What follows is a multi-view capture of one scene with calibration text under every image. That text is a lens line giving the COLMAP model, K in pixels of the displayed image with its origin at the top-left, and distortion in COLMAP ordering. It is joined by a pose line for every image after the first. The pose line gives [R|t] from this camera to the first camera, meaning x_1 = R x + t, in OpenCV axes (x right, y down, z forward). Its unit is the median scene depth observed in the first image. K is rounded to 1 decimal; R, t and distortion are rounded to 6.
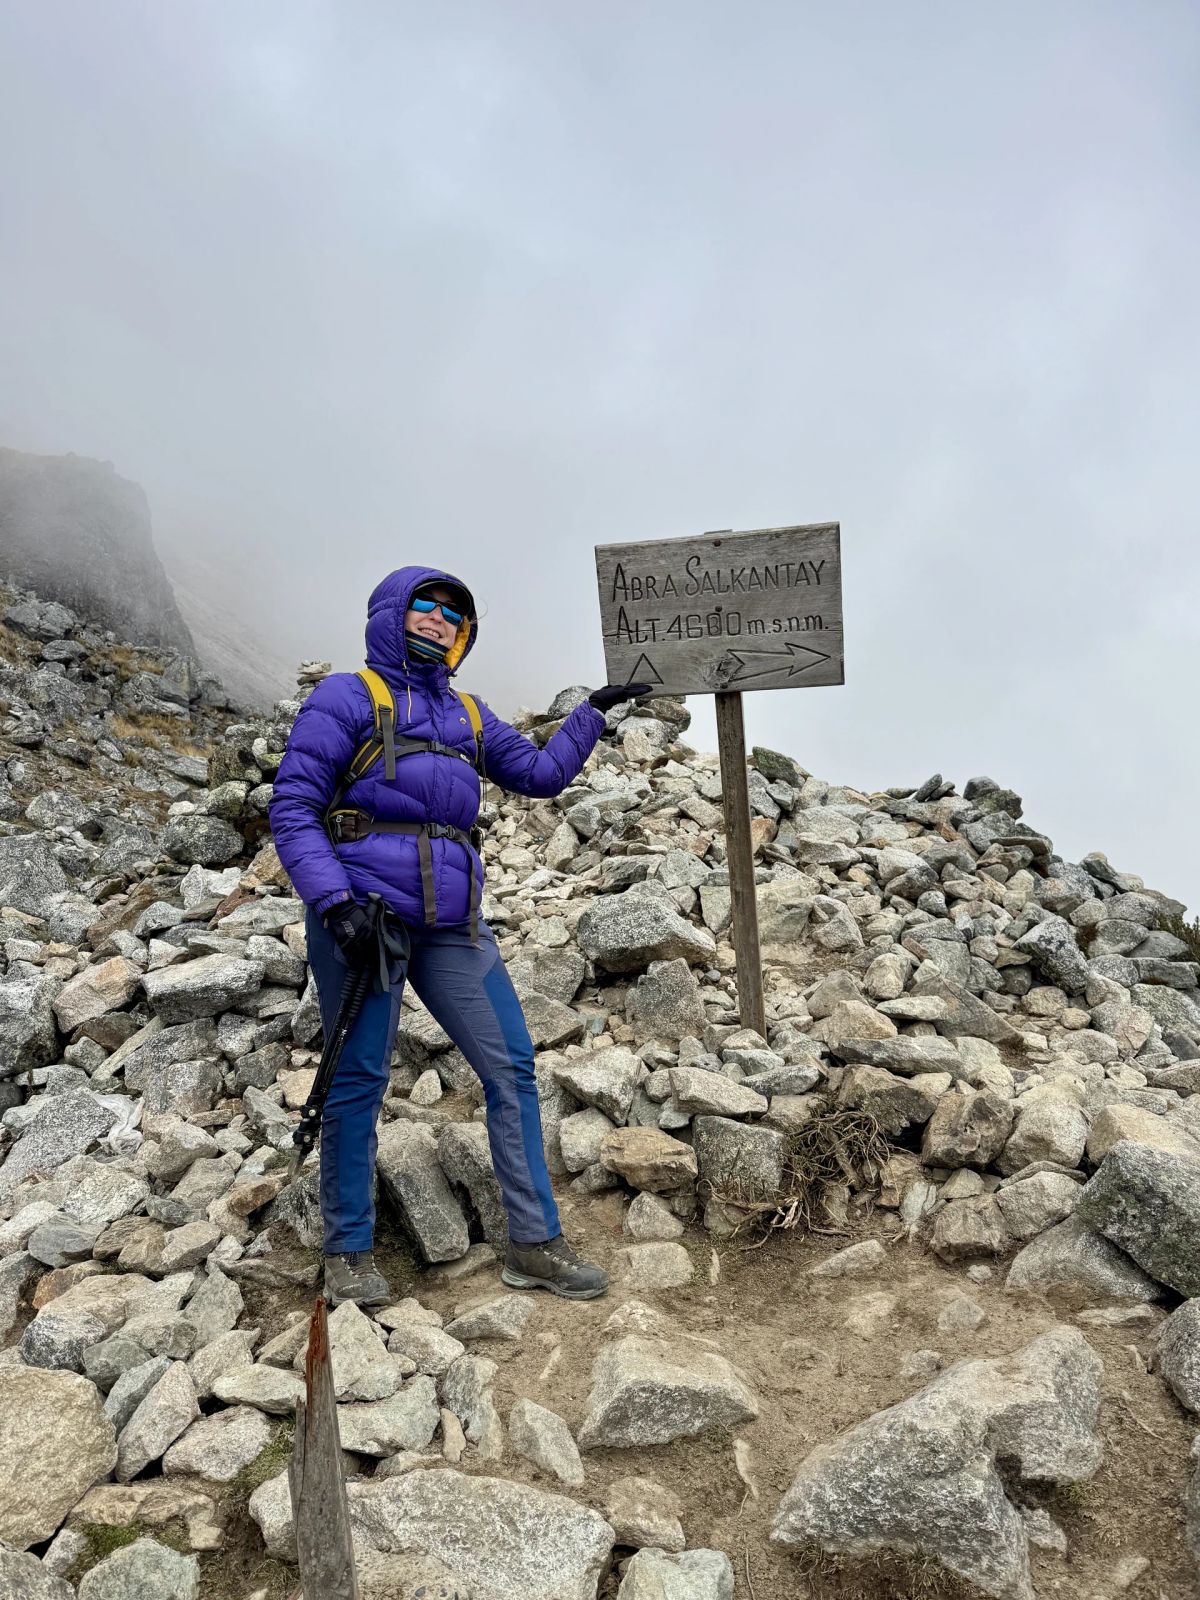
lens RADIAL K [[1202.3, 0, 591.2], [0, 1202.3, 795.9], [0, 0, 1]] dist [0.095277, -0.100188]
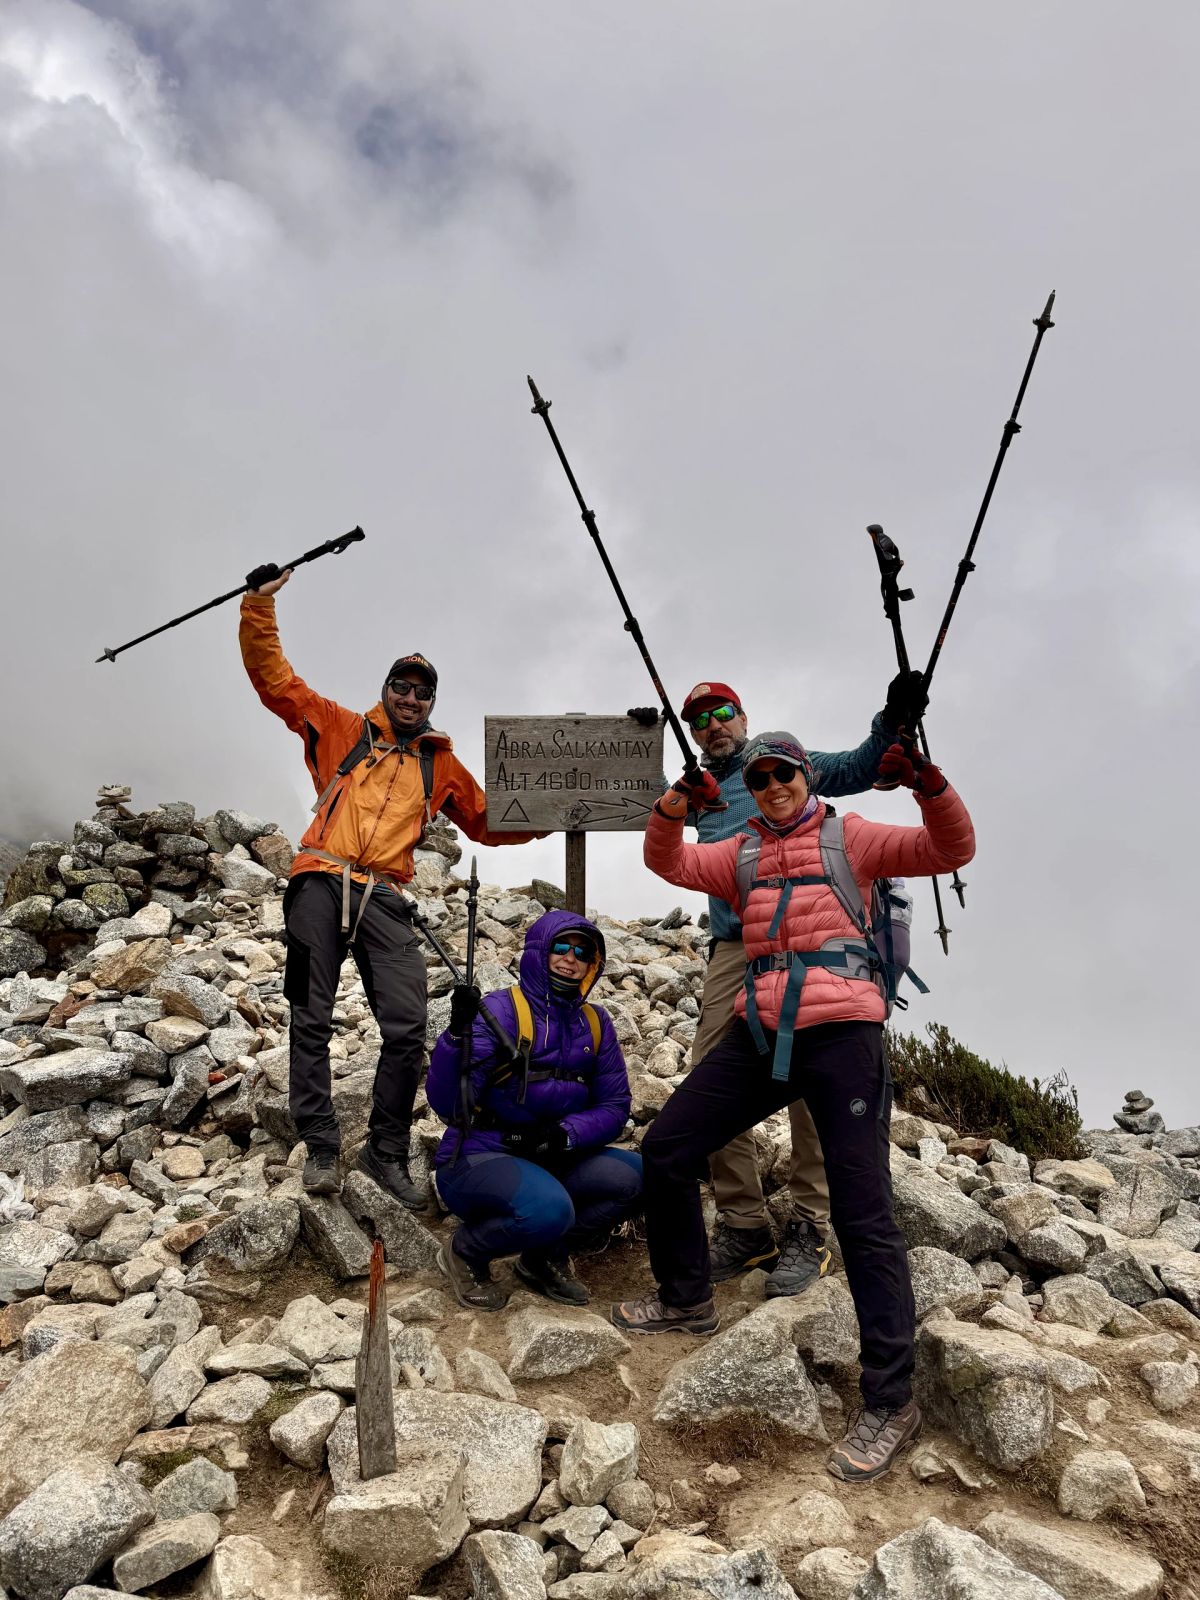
lens RADIAL K [[1202.3, 0, 594.3], [0, 1202.3, 797.2], [0, 0, 1]] dist [0.095277, -0.100188]
pose [[0.963301, 0.054823, 0.262765, -0.229243], [-0.023825, 0.992520, -0.119735, 0.036713], [-0.267364, 0.109081, 0.957402, -0.293764]]
